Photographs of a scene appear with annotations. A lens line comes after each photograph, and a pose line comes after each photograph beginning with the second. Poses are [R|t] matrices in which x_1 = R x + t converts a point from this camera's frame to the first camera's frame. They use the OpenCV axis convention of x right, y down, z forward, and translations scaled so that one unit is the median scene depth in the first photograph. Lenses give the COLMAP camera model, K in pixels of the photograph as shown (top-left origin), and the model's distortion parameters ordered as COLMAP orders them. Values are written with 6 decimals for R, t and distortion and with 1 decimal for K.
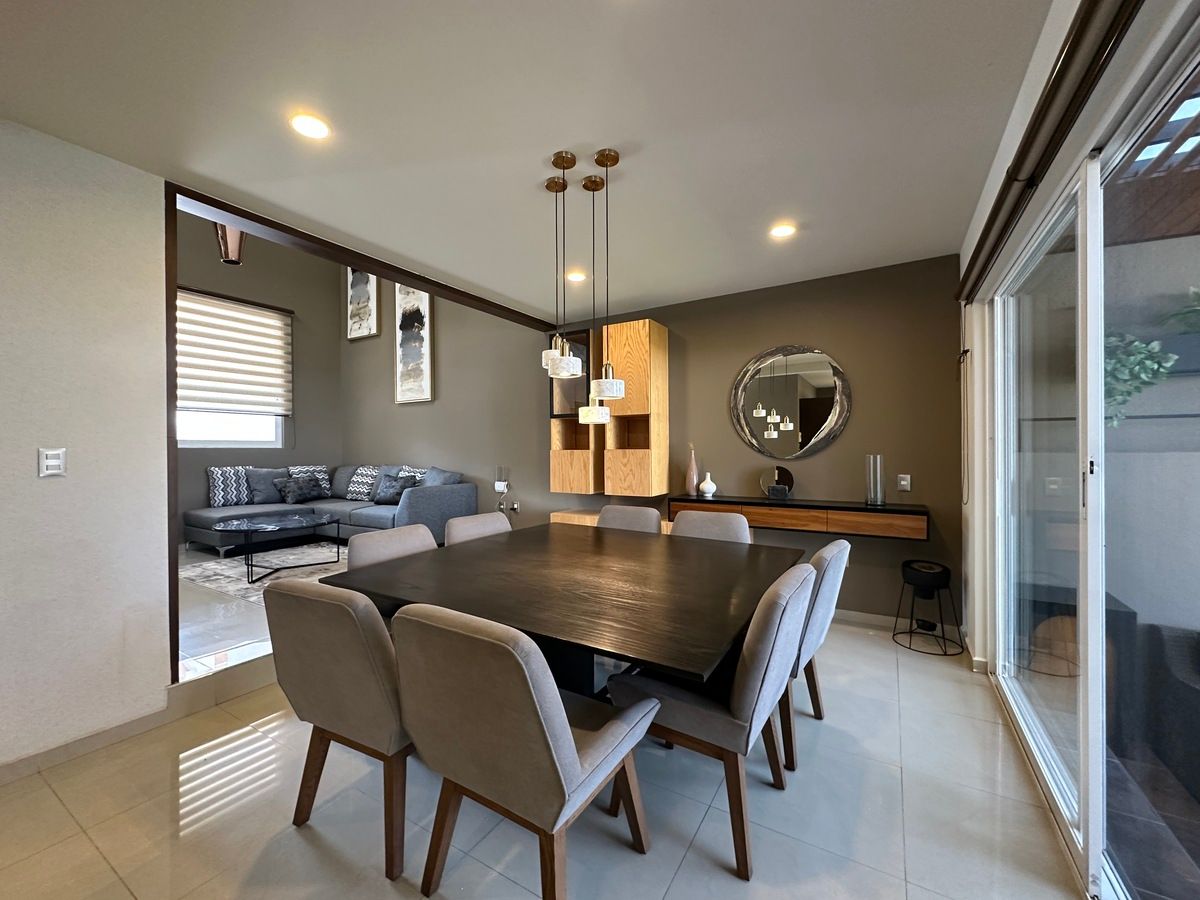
lens RADIAL K [[486.2, 0, 603.4], [0, 486.2, 450.3], [0, 0, 1]] dist [-0.002196, 0.000340]
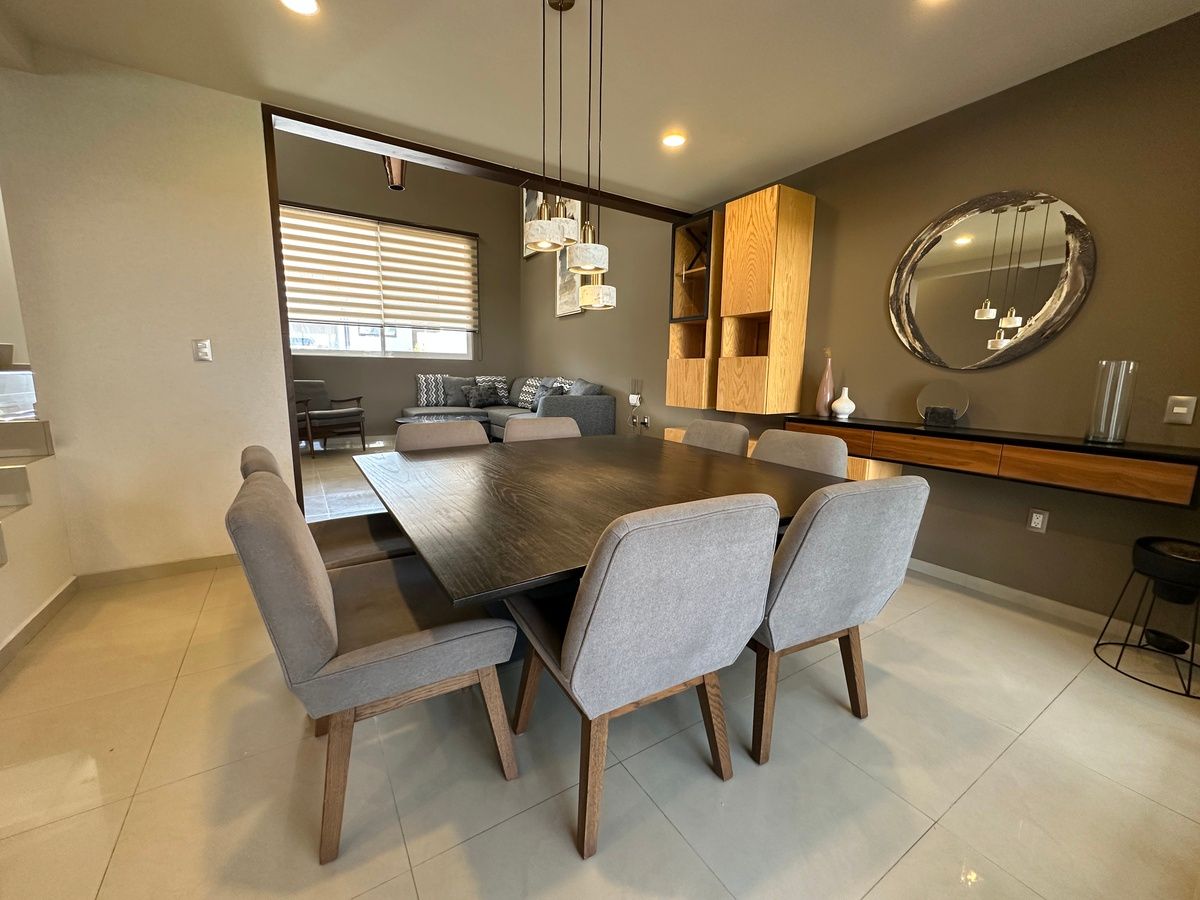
lens RADIAL K [[486.2, 0, 599.5], [0, 486.2, 449.6], [0, 0, 1]] dist [-0.002196, 0.000340]
pose [[0.892709, 0.087839, -0.441990, 0.162856], [-0.020635, 0.987758, 0.154623, 0.024313], [0.450161, -0.128913, 0.883593, 0.101123]]
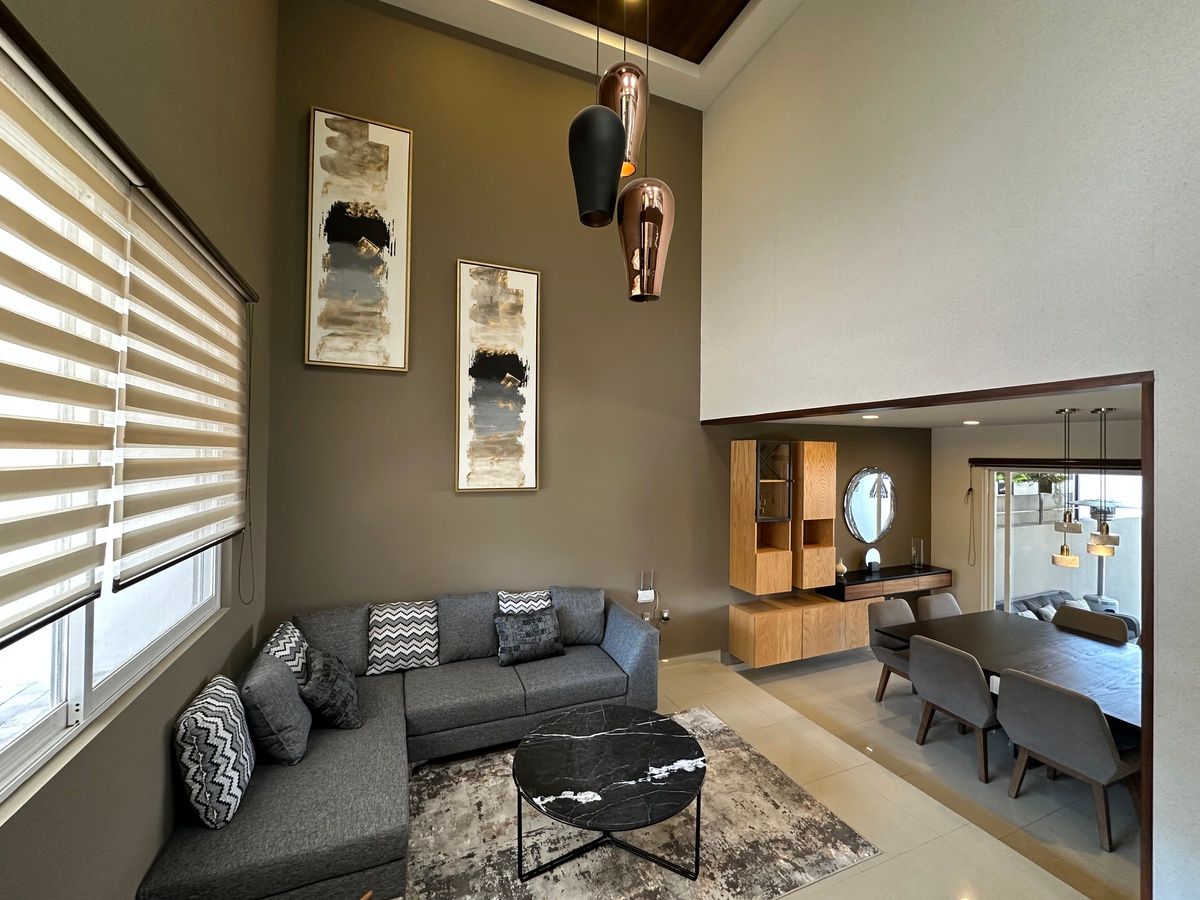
lens RADIAL K [[486.2, 0, 602.6], [0, 486.2, 449.8], [0, 0, 1]] dist [-0.002196, 0.000340]
pose [[0.583326, 0.021882, 0.811943, -0.954270], [-0.015355, 0.999755, -0.015912, -0.166189], [-0.812093, -0.003185, 0.583520, 0.565782]]
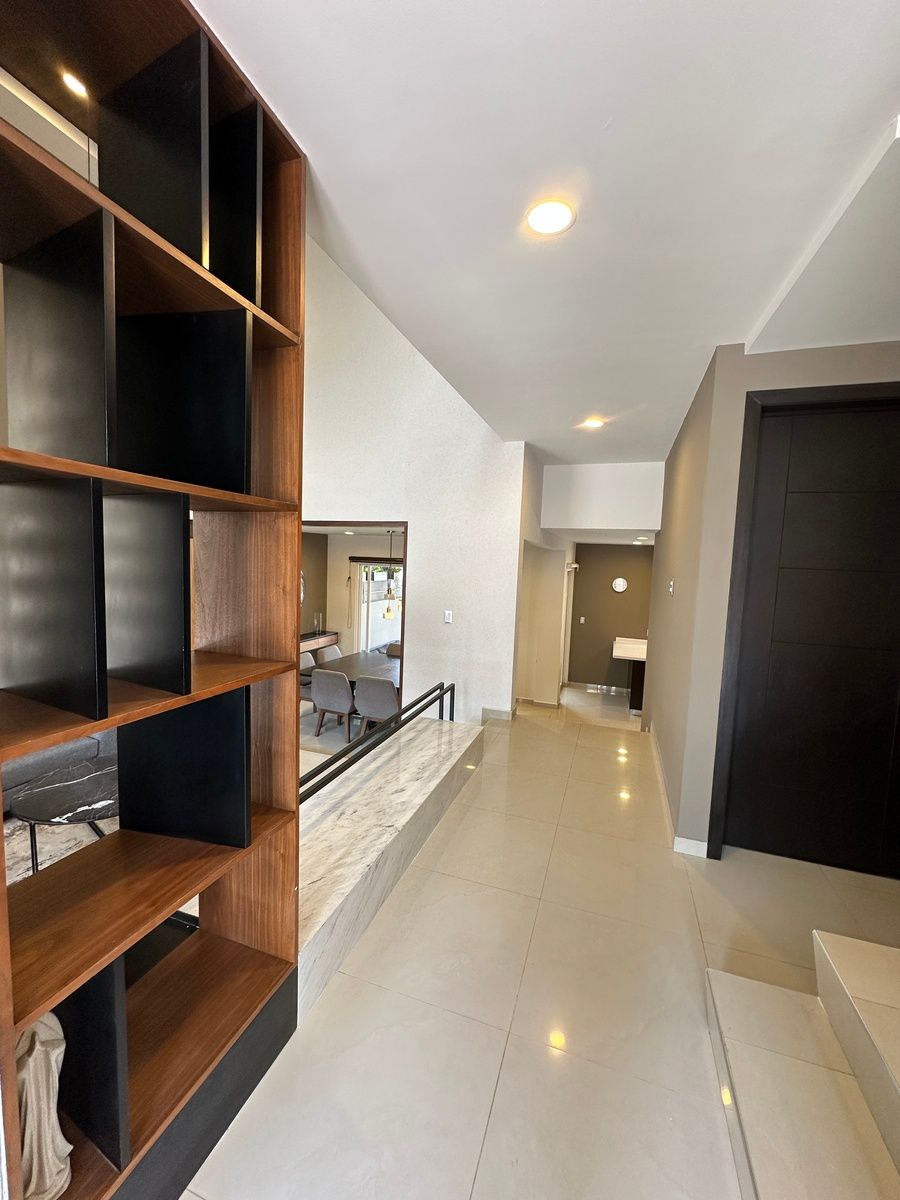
lens RADIAL K [[486.2, 0, 444.4], [0, 486.2, 595.1], [0, 0, 1]] dist [-0.002196, 0.000340]
pose [[-0.195311, -0.075929, 0.977798, -1.233954], [-0.034167, 0.996920, 0.070589, -0.174367], [-0.980146, -0.019622, -0.197303, 0.540563]]
